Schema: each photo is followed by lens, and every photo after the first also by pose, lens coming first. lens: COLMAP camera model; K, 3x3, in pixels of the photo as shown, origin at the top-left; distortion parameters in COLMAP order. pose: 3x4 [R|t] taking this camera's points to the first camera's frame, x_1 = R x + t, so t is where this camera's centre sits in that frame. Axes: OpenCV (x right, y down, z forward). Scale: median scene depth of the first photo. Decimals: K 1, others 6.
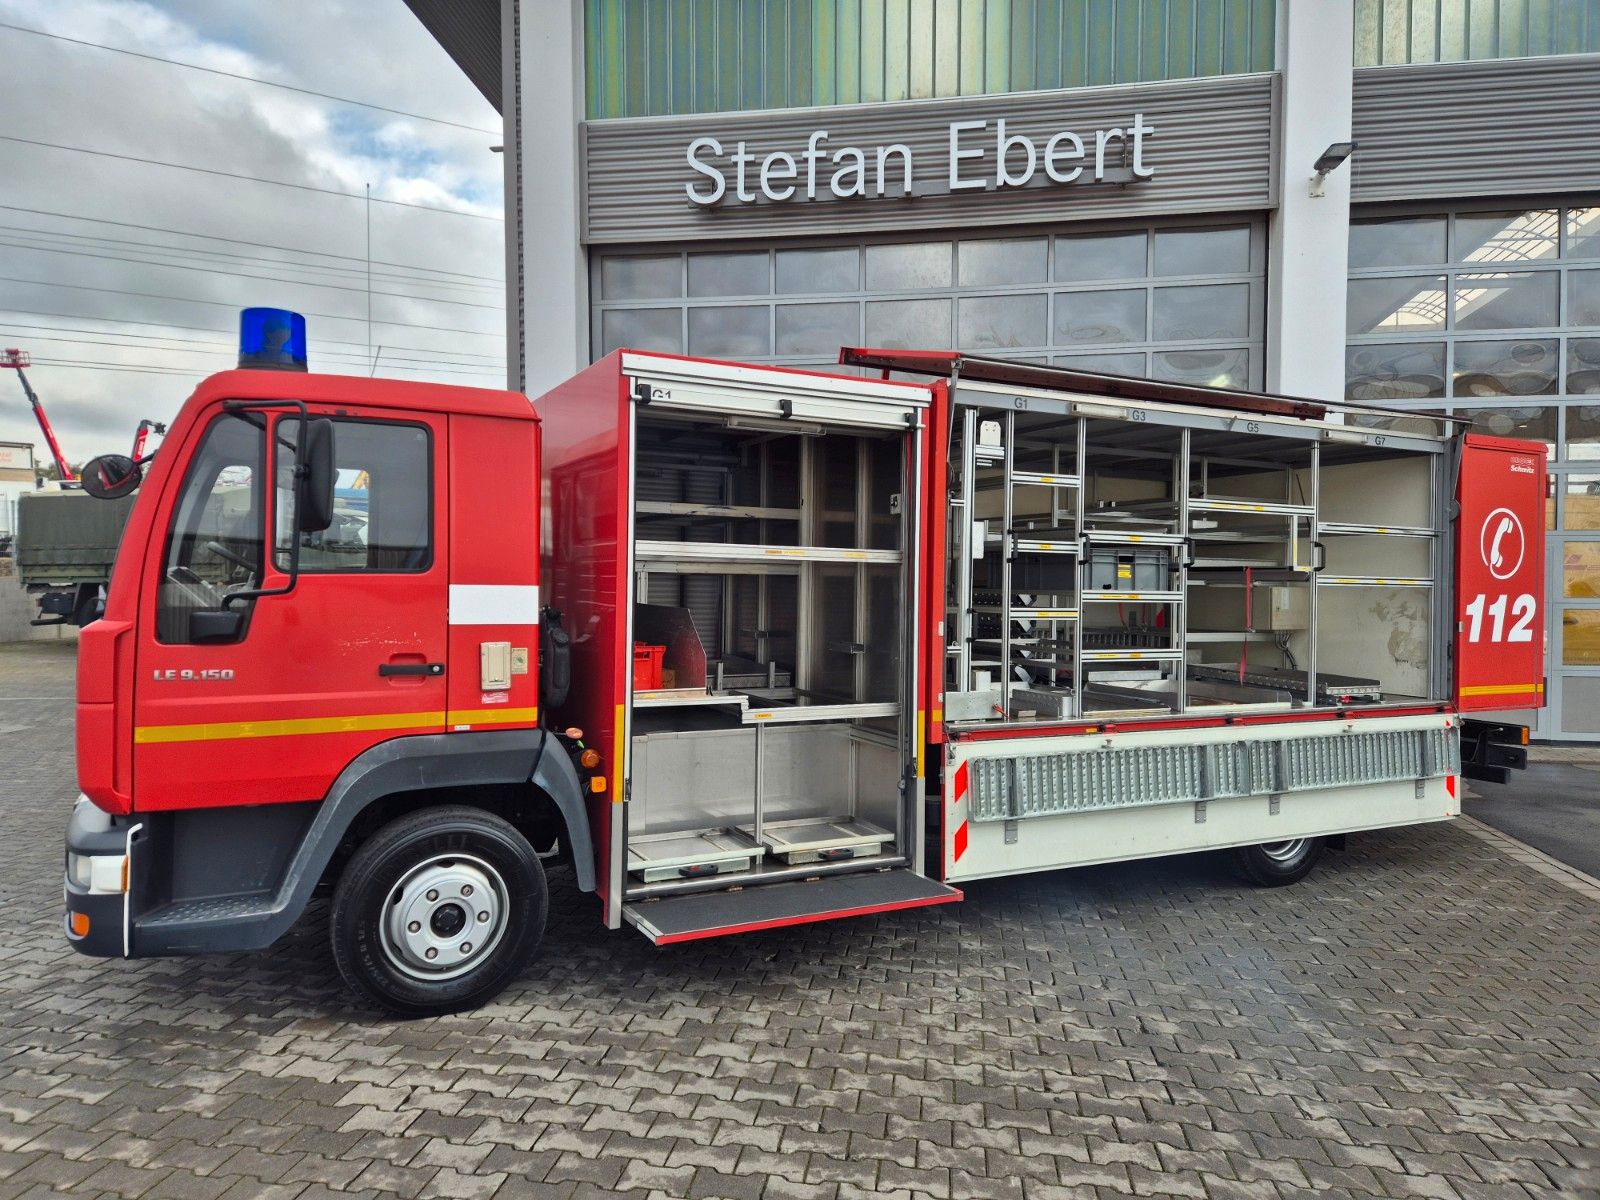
lens RADIAL K [[1080.6, 0, 786.7], [0, 1080.6, 576.4], [0, 0, 1]] dist [0.080865, -0.073196]
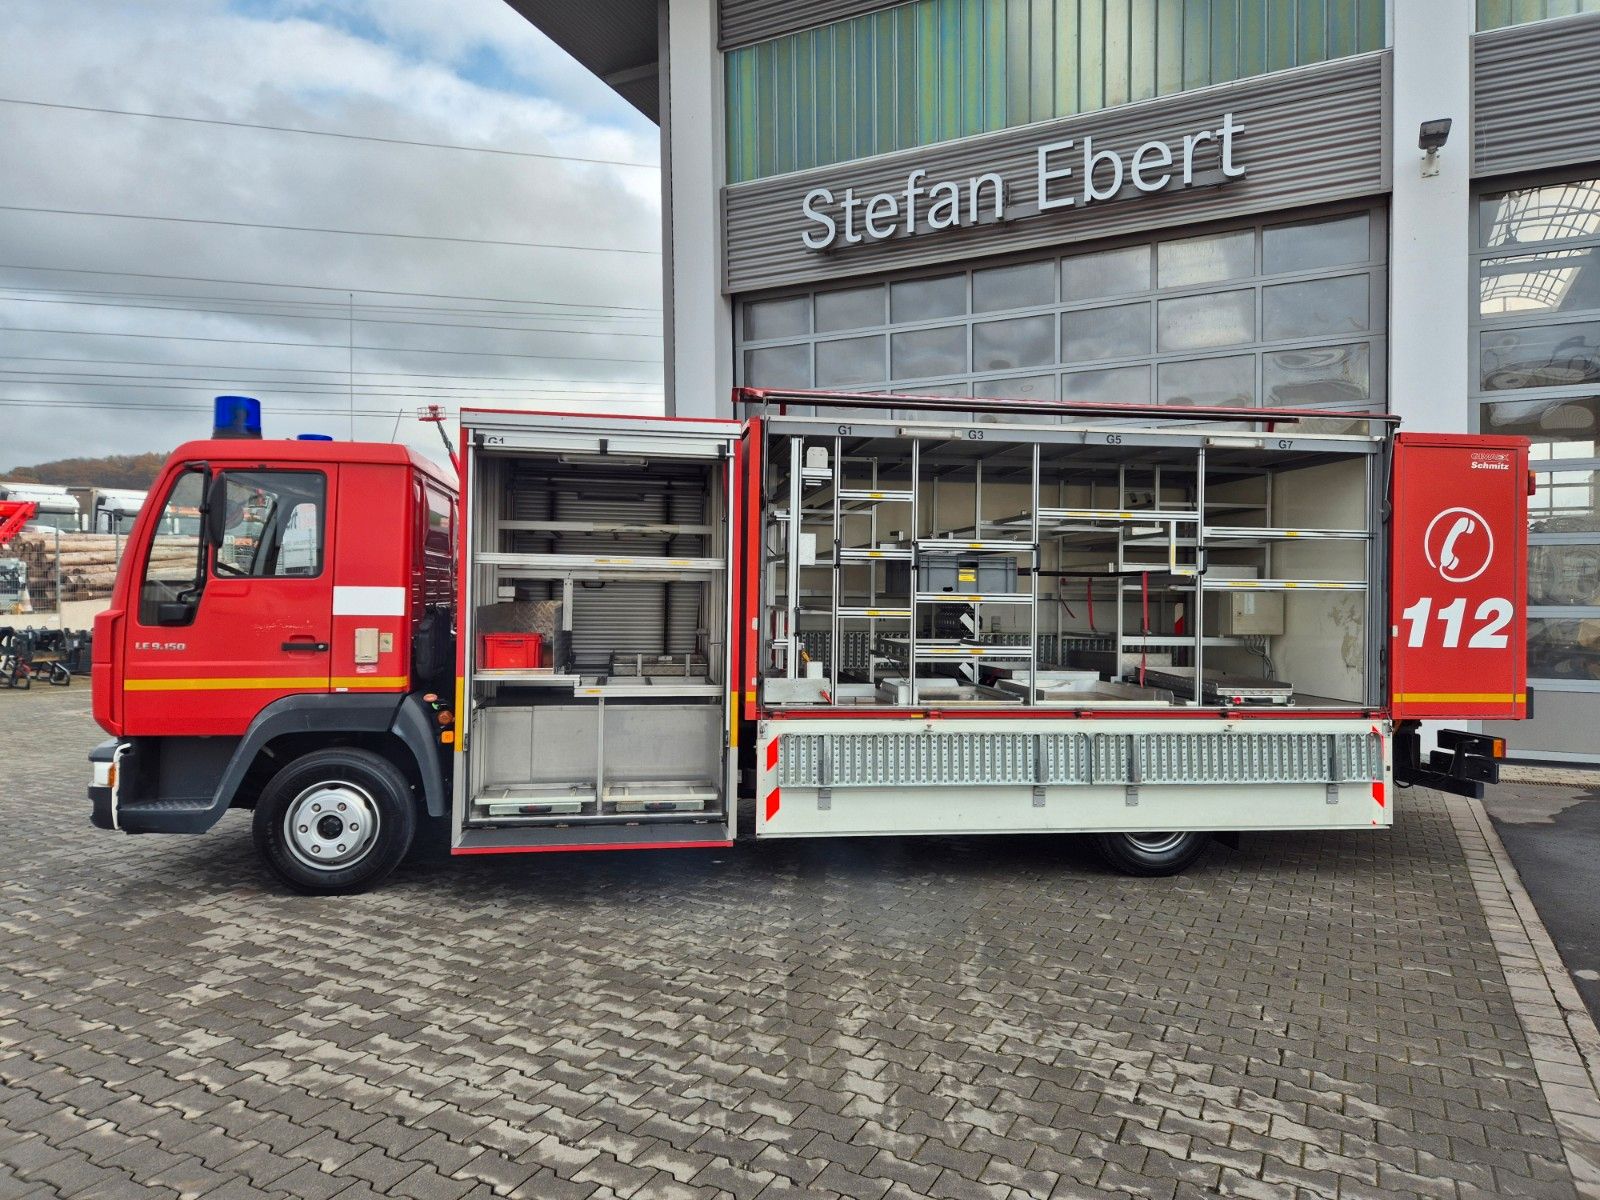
lens RADIAL K [[1087.2, 0, 793.6], [0, 1087.2, 584.5], [0, 0, 1]] dist [0.080517, -0.071835]
pose [[0.950563, -0.006003, -0.310473, 0.256291], [0.003154, 0.999948, -0.009679, 0.007715], [0.310515, 0.008222, 0.950533, -0.056846]]
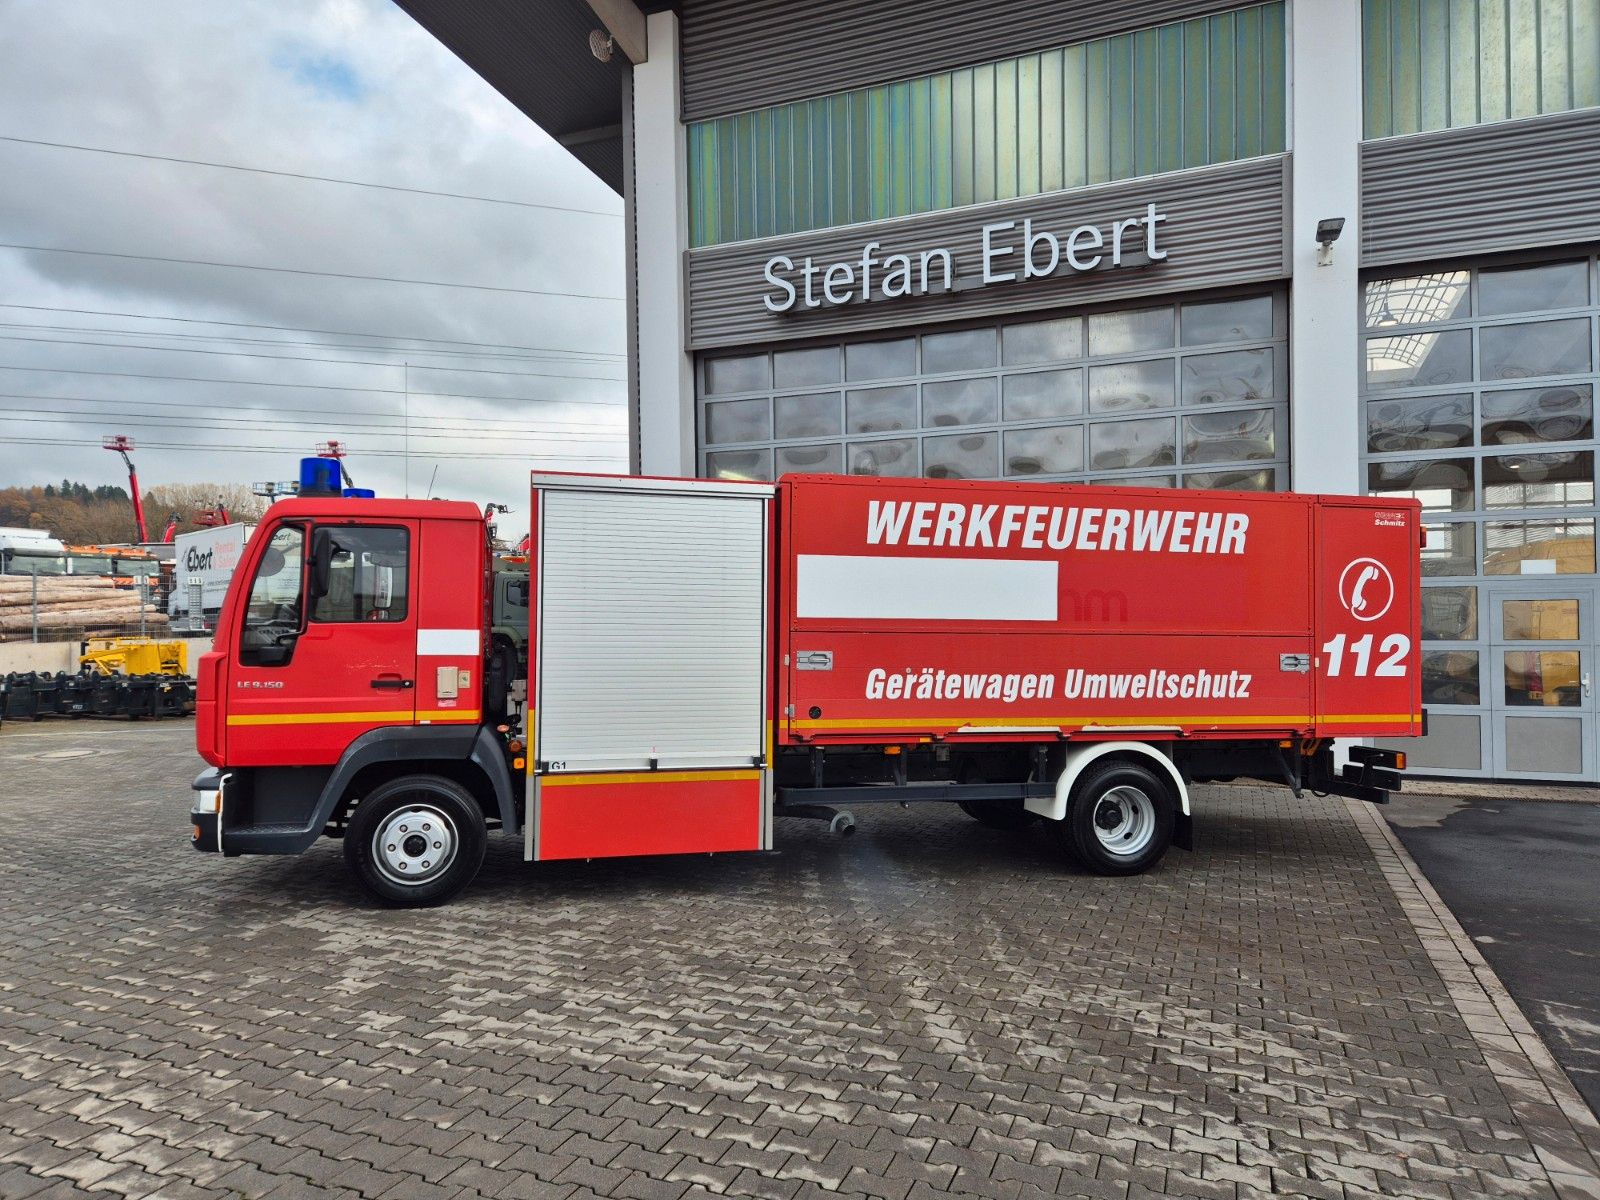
lens RADIAL K [[1085.7, 0, 790.9], [0, 1085.7, 602.6], [0, 0, 1]] dist [0.080787, -0.072611]
pose [[0.974487, -0.014468, -0.223976, 0.209651], [0.008696, 0.999605, -0.026736, 0.005850], [0.224275, 0.024107, 0.974228, -0.150620]]
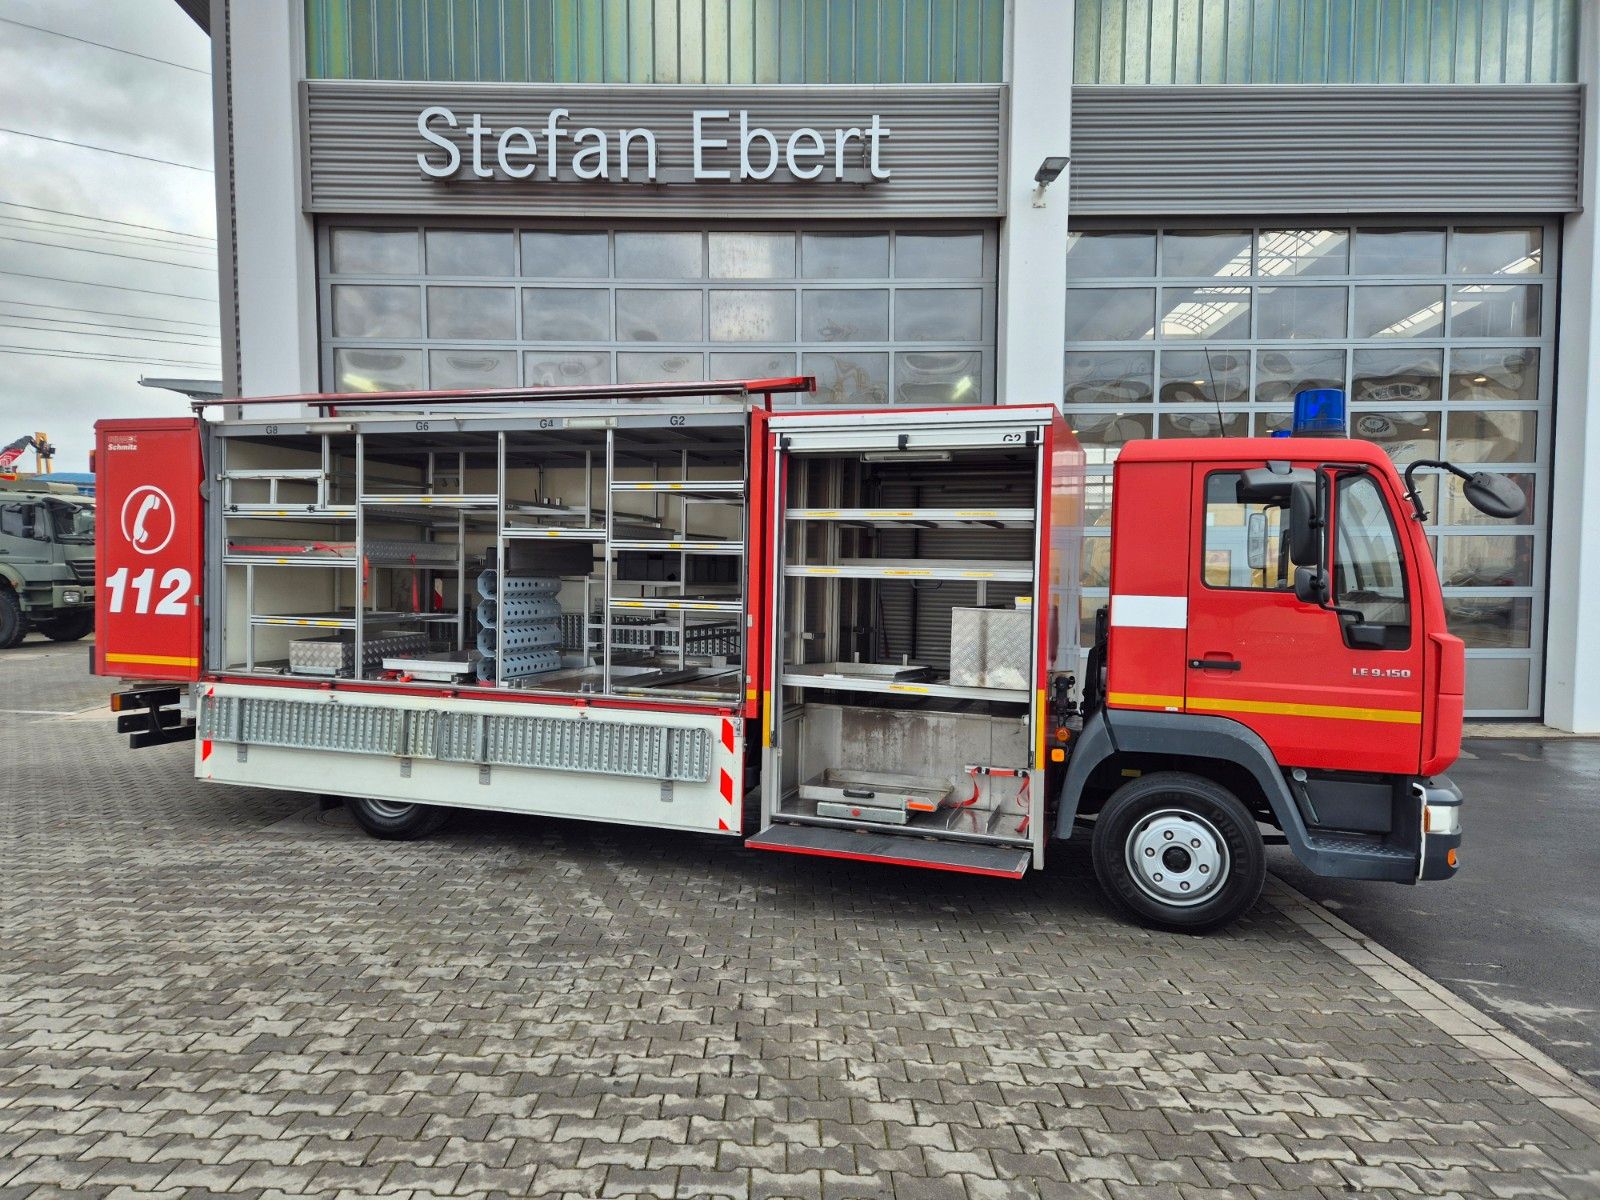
lens RADIAL K [[1083.0, 0, 800.0], [0, 1083.0, 600.0], [0, 0, 1]] dist [0.073469, -0.060818]
pose [[0.986708, -0.006895, 0.162357, 0.082426], [0.002359, 0.999602, 0.028111, 0.000331], [-0.162486, -0.027354, 0.986332, -0.005694]]
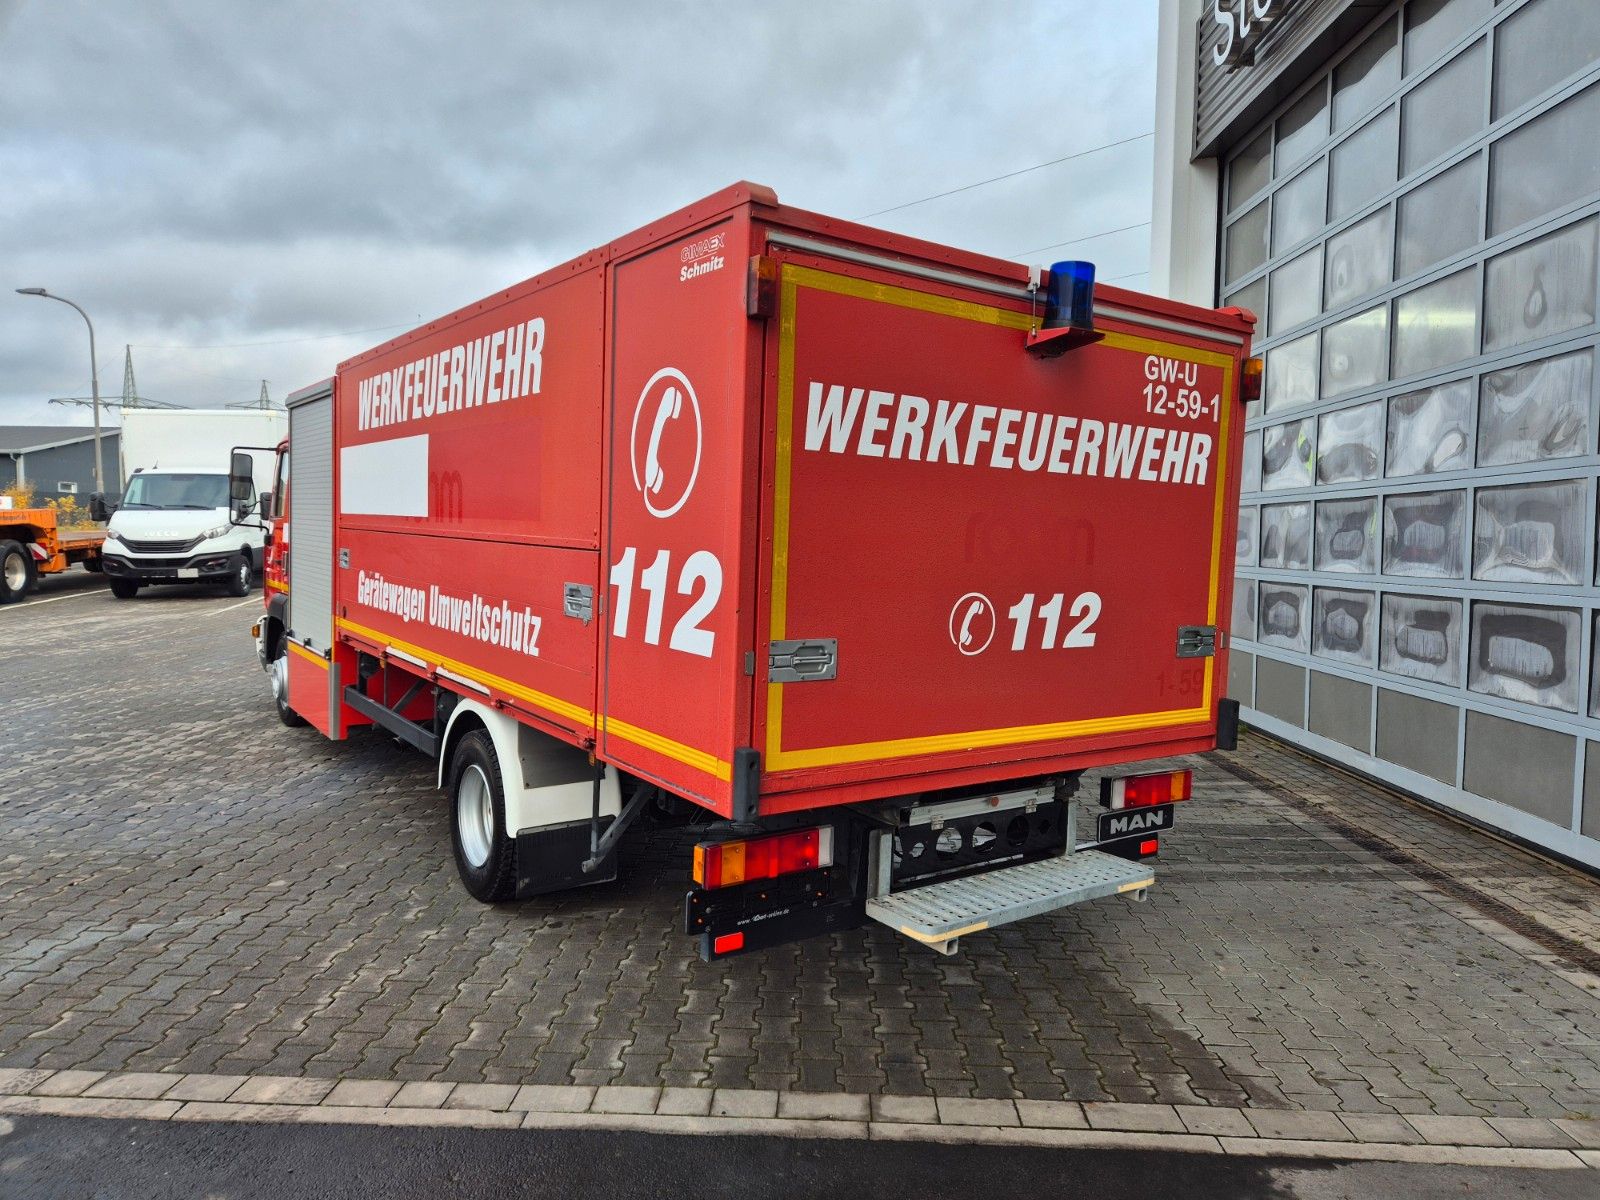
lens RADIAL K [[1080.4, 0, 805.1], [0, 1080.4, 607.8], [0, 0, 1]] dist [0.079728, -0.069863]
pose [[0.139212, 0.060817, -0.988393, 0.723426], [-0.027211, 0.997970, 0.057573, 0.008268], [0.989889, 0.018880, 0.140585, 0.638392]]
